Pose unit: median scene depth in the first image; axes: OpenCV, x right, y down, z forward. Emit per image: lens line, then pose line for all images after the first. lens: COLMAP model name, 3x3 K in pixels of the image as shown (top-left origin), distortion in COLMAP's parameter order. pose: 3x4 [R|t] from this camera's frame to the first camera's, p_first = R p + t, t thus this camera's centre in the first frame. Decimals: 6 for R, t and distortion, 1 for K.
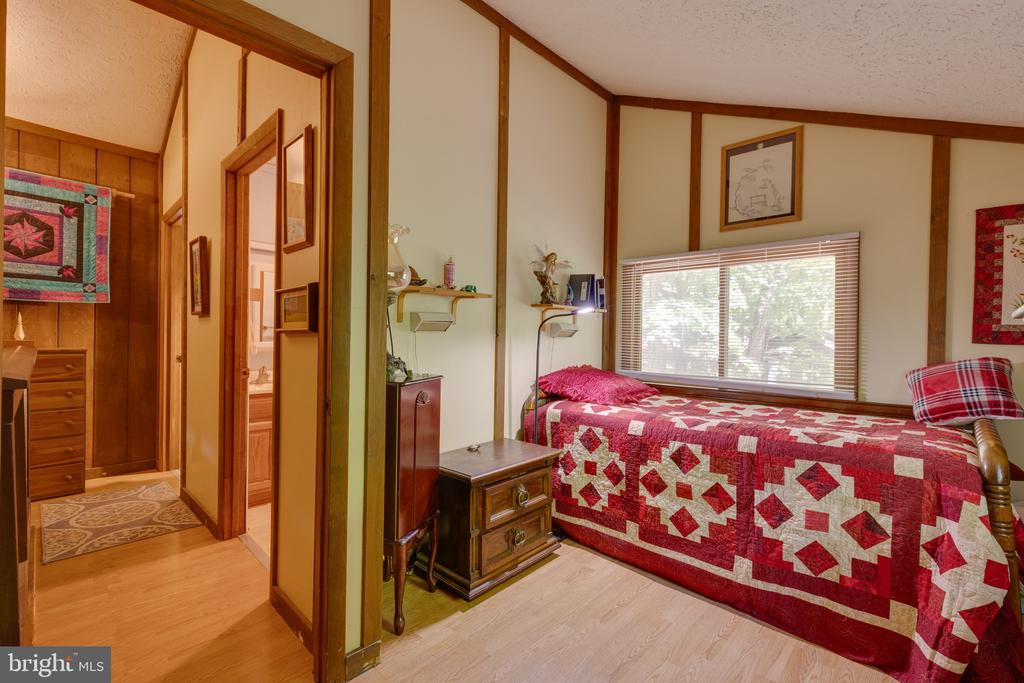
lens RADIAL K [[459.0, 0, 513.9], [0, 459.0, 334.9], [0, 0, 1]] dist [0.002462, 0.000204]
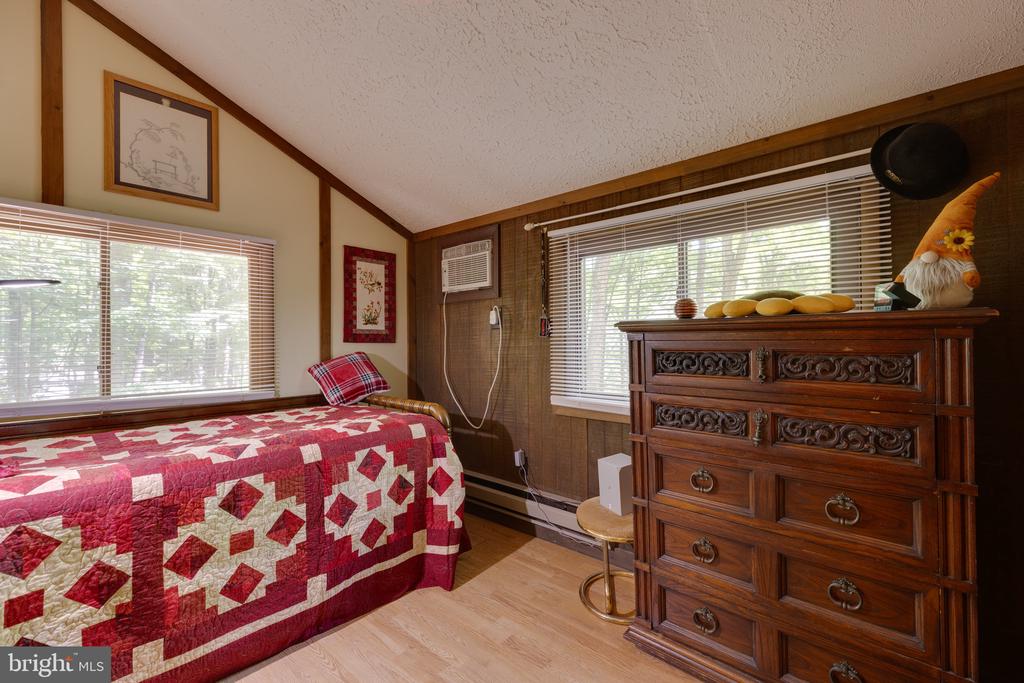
lens RADIAL K [[459.0, 0, 513.9], [0, 459.0, 334.9], [0, 0, 1]] dist [0.002462, 0.000204]
pose [[-0.044043, 0.003592, 0.999023, -0.411837], [0.003483, 0.999988, -0.003442, 0.002901], [-0.999024, 0.003328, -0.044055, 0.593908]]
